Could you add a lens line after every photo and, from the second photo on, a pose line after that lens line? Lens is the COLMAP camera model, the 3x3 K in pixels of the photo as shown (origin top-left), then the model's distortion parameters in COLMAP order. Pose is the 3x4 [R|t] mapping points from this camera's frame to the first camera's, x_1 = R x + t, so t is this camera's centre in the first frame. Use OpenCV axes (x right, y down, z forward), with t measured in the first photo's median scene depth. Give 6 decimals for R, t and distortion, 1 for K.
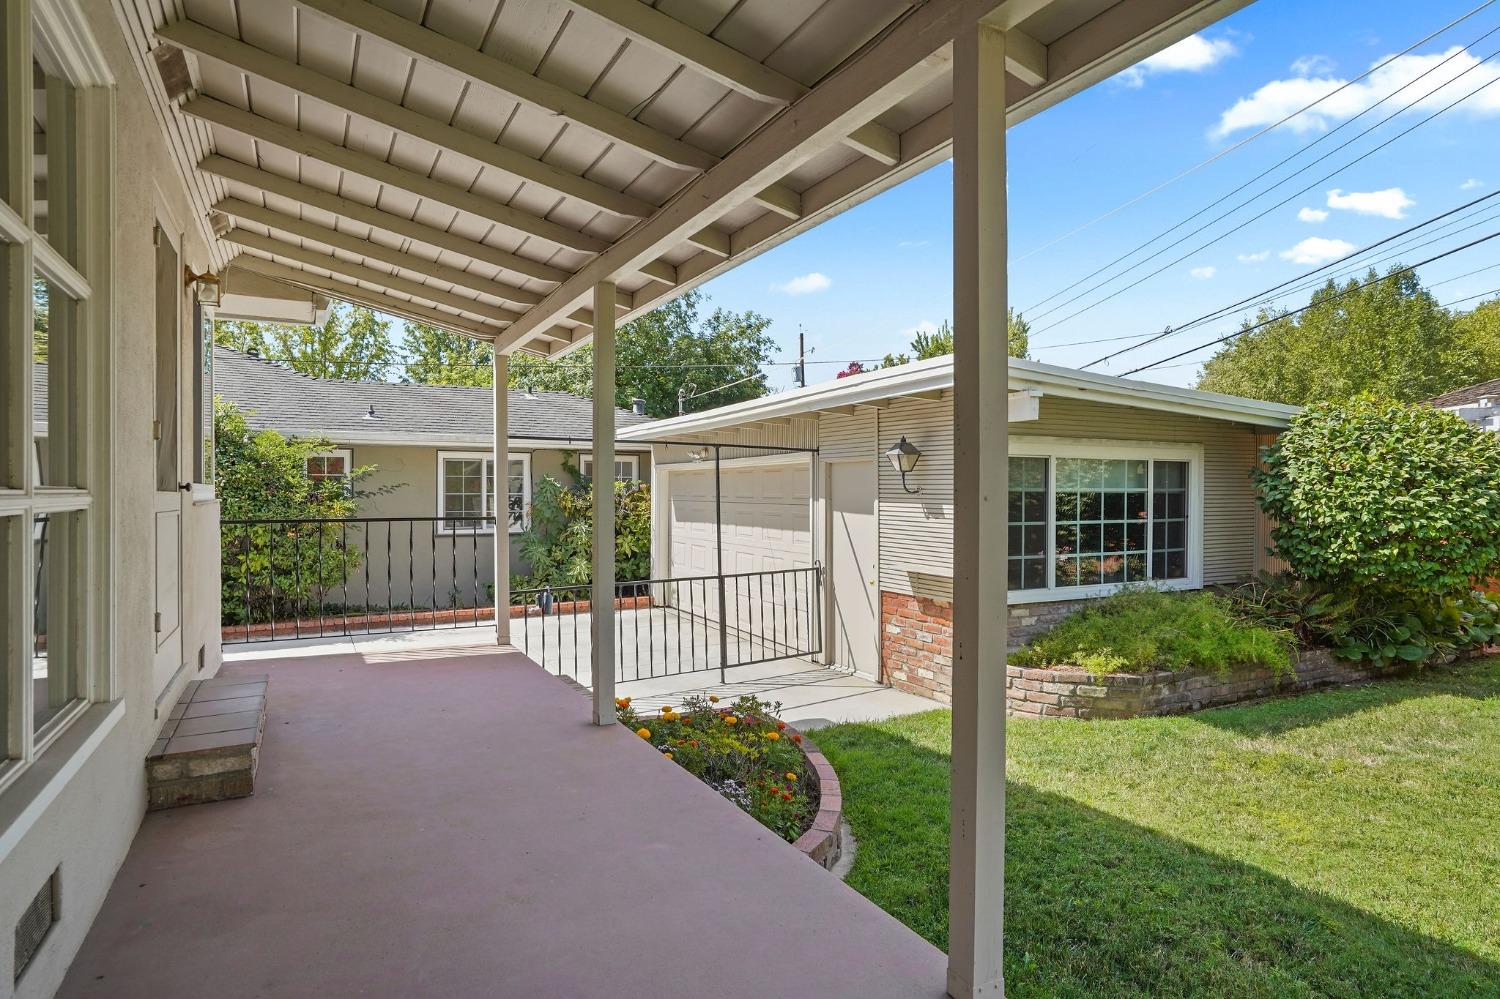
lens RADIAL K [[851.0, 0, 762.7], [0, 851.0, 495.9], [0, 0, 1]] dist [-0.002774, -0.000180]
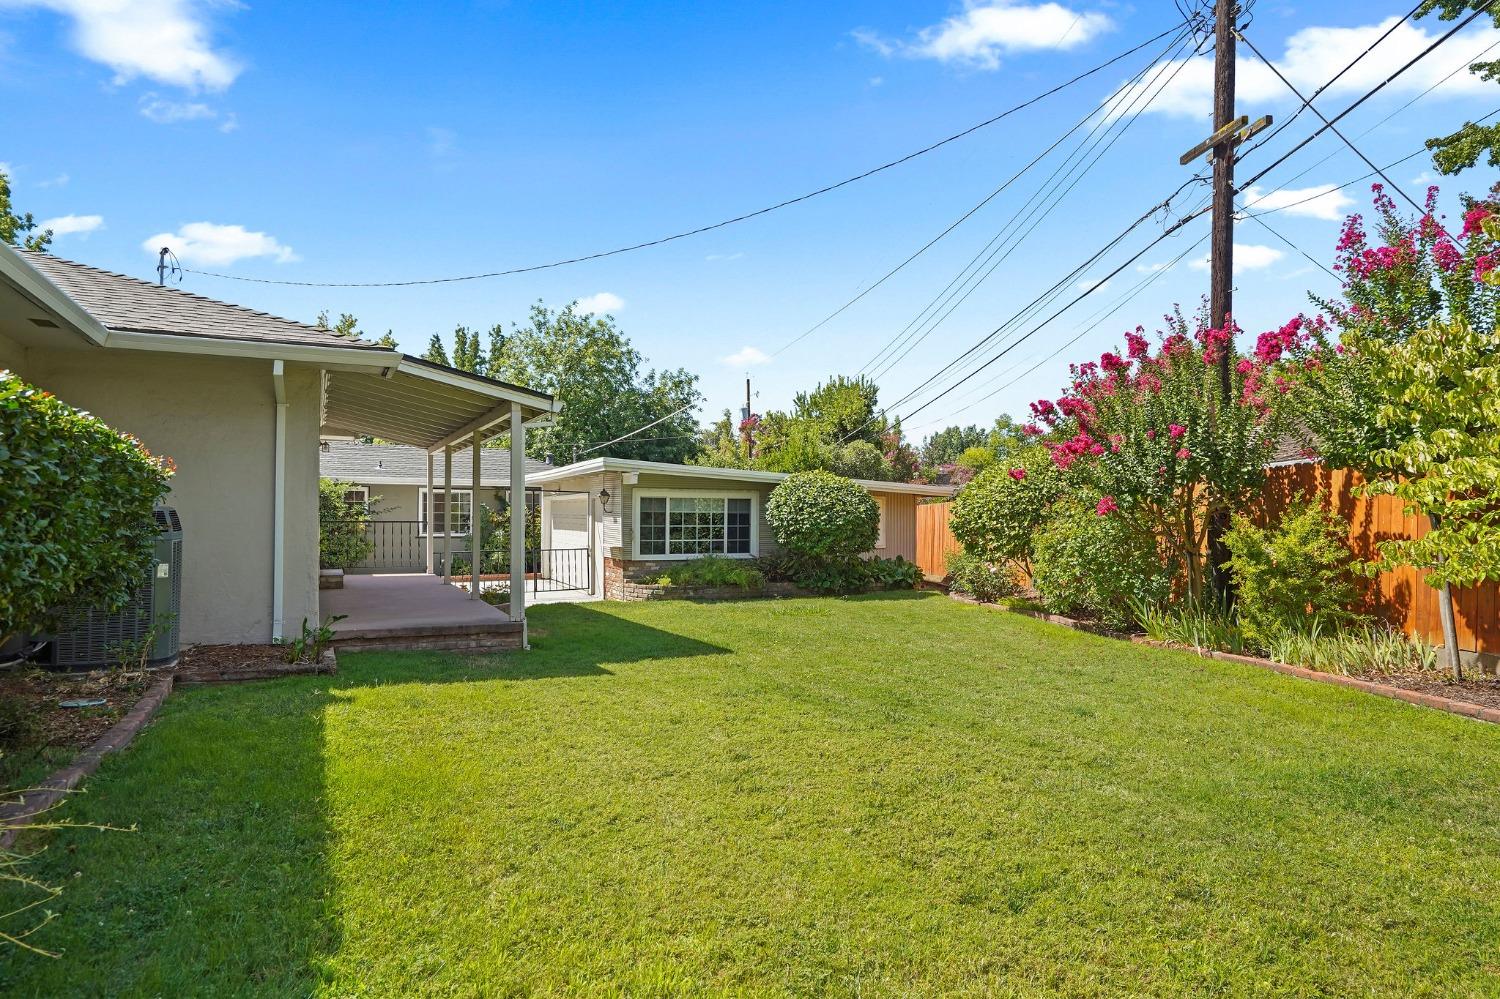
lens RADIAL K [[851.0, 0, 739.6], [0, 851.0, 507.4], [0, 0, 1]] dist [-0.002774, -0.000180]
pose [[0.999281, 0.005233, -0.037560, 0.373269], [-0.005733, 0.999896, -0.013217, 0.006742], [0.037487, 0.013423, 0.999207, -0.779821]]
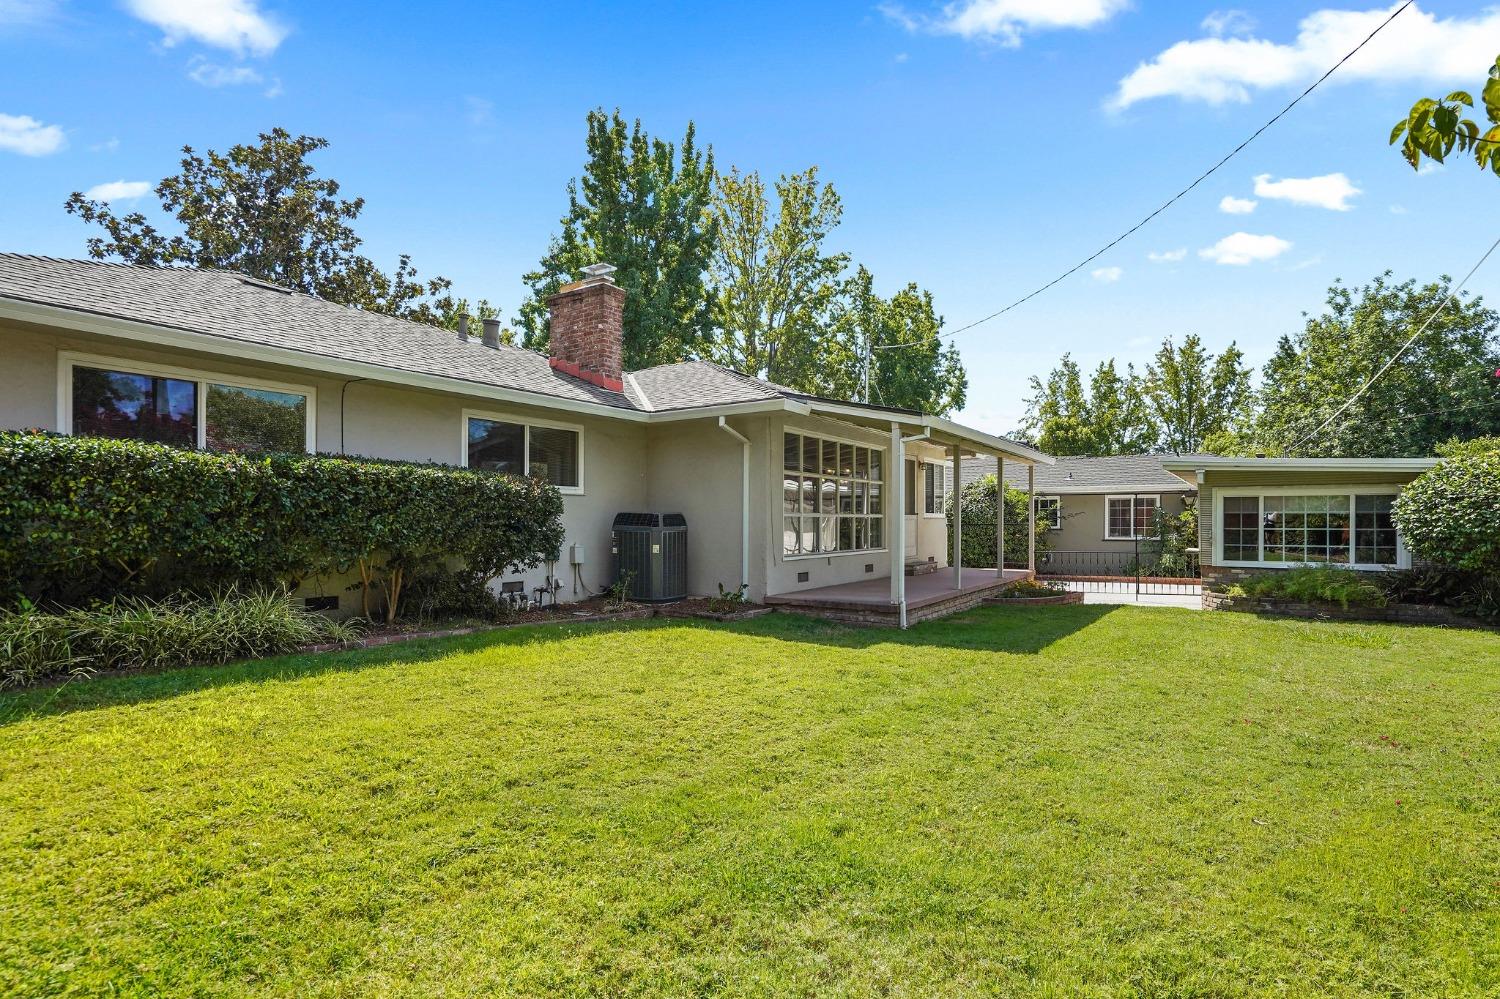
lens RADIAL K [[765.6, 0, 758.5], [0, 765.6, 511.1], [0, 0, 1]] dist [-0.003756, 0.000340]
pose [[0.503717, -0.011492, -0.863792, 0.786033], [-0.003247, 0.999879, -0.015196, 0.012671], [0.863863, 0.010459, 0.503619, -0.567184]]
